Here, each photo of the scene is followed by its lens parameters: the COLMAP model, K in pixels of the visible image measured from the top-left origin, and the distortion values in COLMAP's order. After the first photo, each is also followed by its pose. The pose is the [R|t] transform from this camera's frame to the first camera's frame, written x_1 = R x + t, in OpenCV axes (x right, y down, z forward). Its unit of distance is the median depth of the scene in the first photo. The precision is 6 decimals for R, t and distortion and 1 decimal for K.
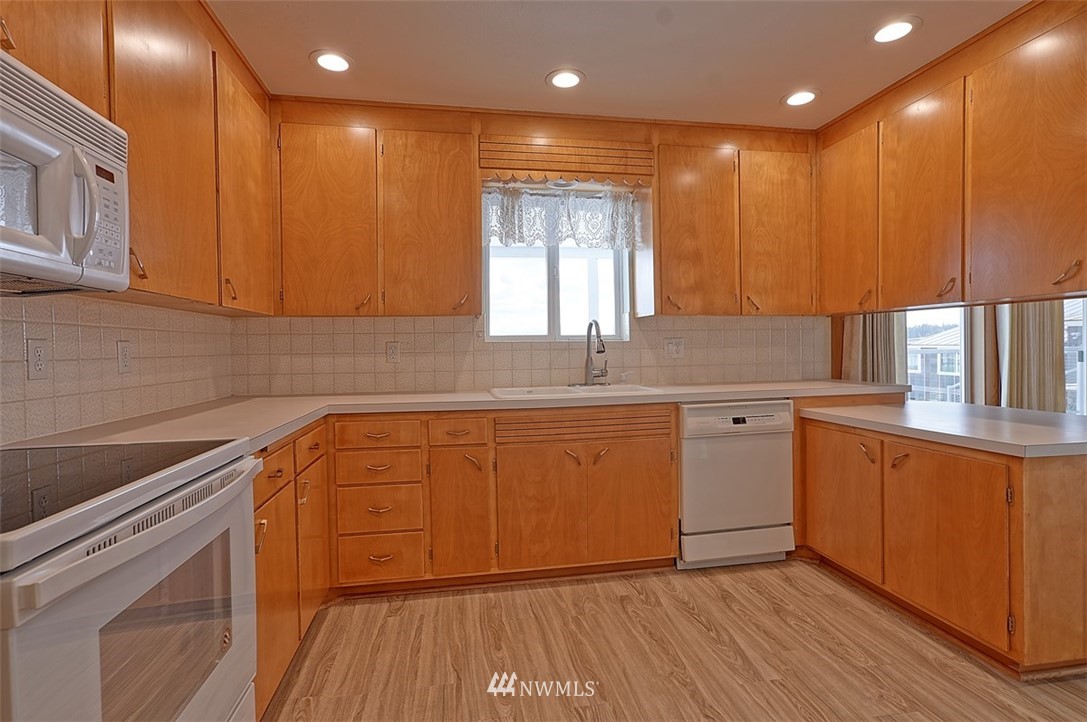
lens RADIAL K [[529.7, 0, 540.1], [0, 529.7, 358.3], [0, 0, 1]] dist [-0.012920, 0.009970]
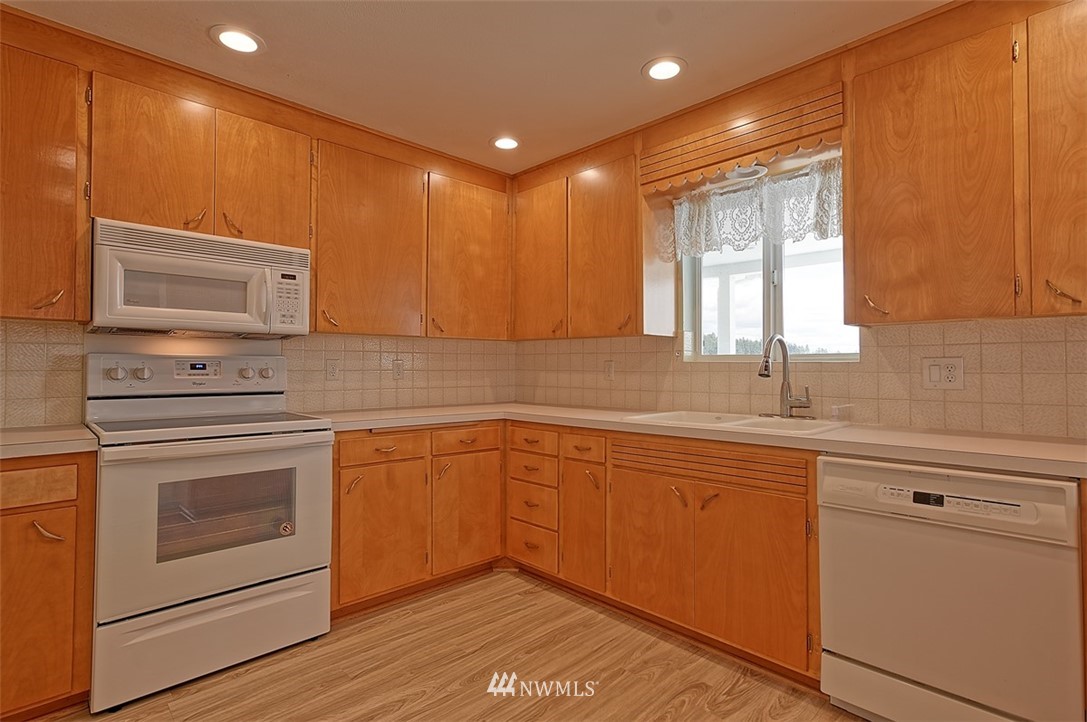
lens RADIAL K [[529.7, 0, 540.6], [0, 529.7, 355.6], [0, 0, 1]] dist [-0.012920, 0.009970]
pose [[0.565215, -0.000813, -0.824943, 0.631455], [-0.026436, 0.999468, -0.019098, -0.018789], [0.824520, 0.032602, 0.564893, 0.315454]]
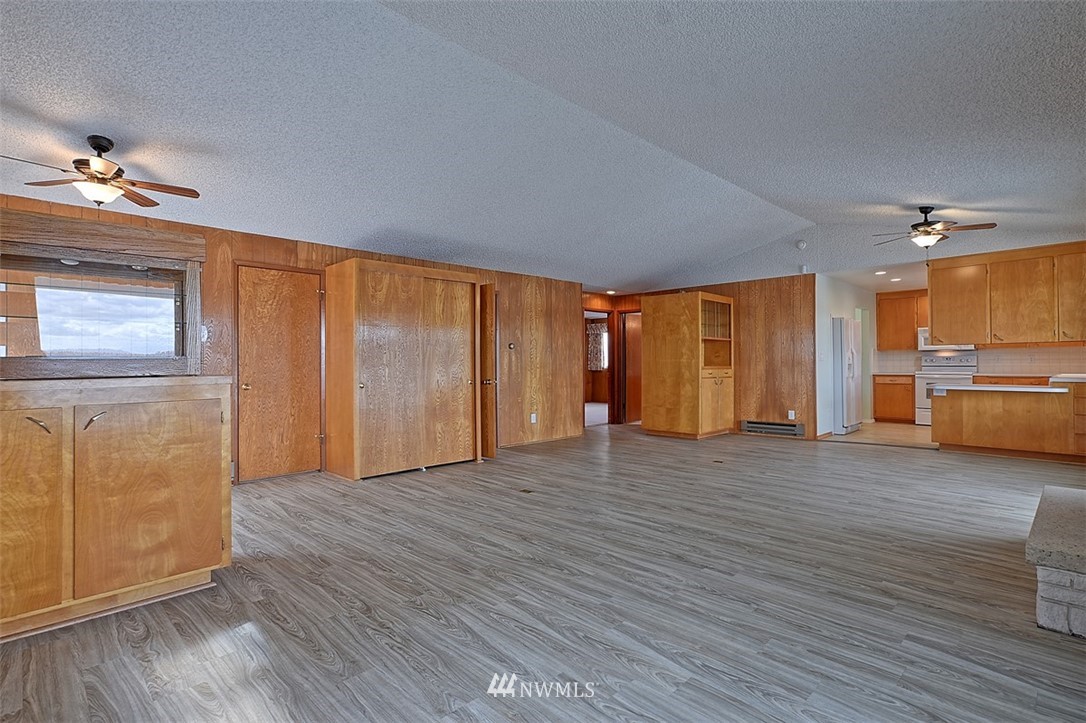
lens RADIAL K [[529.2, 0, 541.2], [0, 529.2, 369.6], [0, 0, 1]] dist [-0.012920, 0.009970]
pose [[-0.823122, 0.031394, -0.566996, 3.840974], [0.011524, 0.999189, 0.038594, -0.097100], [0.567747, 0.025234, -0.822816, 1.722483]]
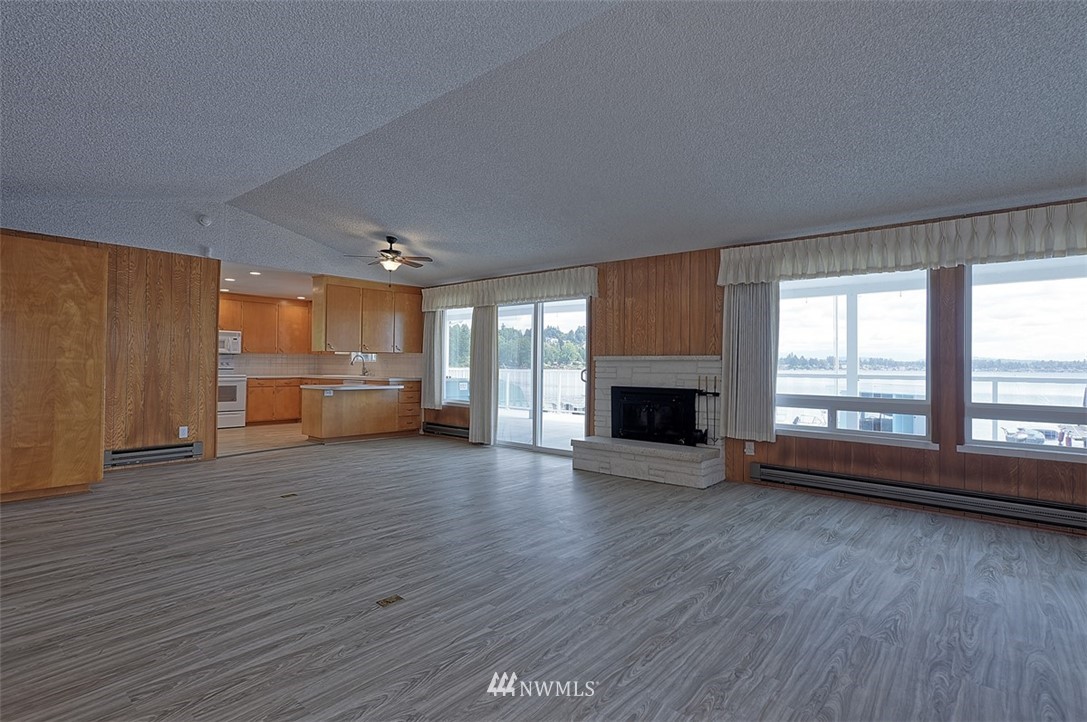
lens RADIAL K [[529.7, 0, 545.4], [0, 529.7, 361.3], [0, 0, 1]] dist [-0.012920, 0.009970]
pose [[0.631672, 0.017794, -0.775032, 3.809349], [-0.036136, 0.999326, -0.006508, -0.064996], [0.774393, 0.032118, 0.631889, -0.171887]]
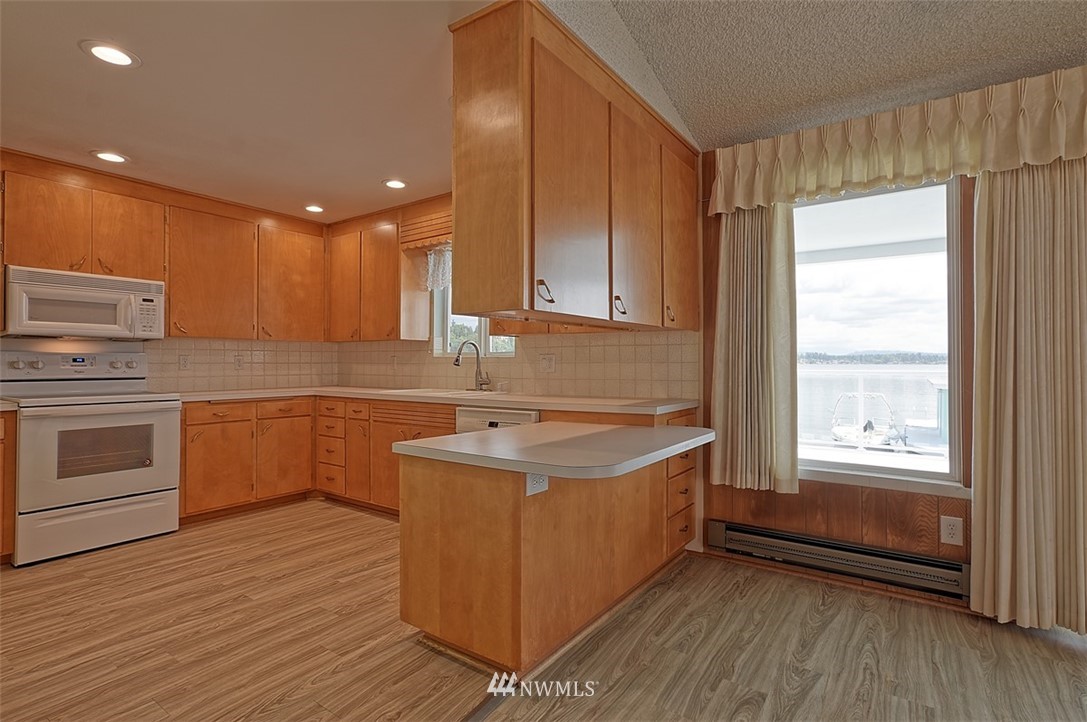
lens RADIAL K [[529.7, 0, 545.1], [0, 529.7, 358.9], [0, 0, 1]] dist [-0.012920, 0.009970]
pose [[0.707285, 0.011633, -0.706833, 1.345647], [-0.025237, 0.999643, -0.008801, -0.022950], [0.706478, 0.024064, 0.707326, 0.229155]]
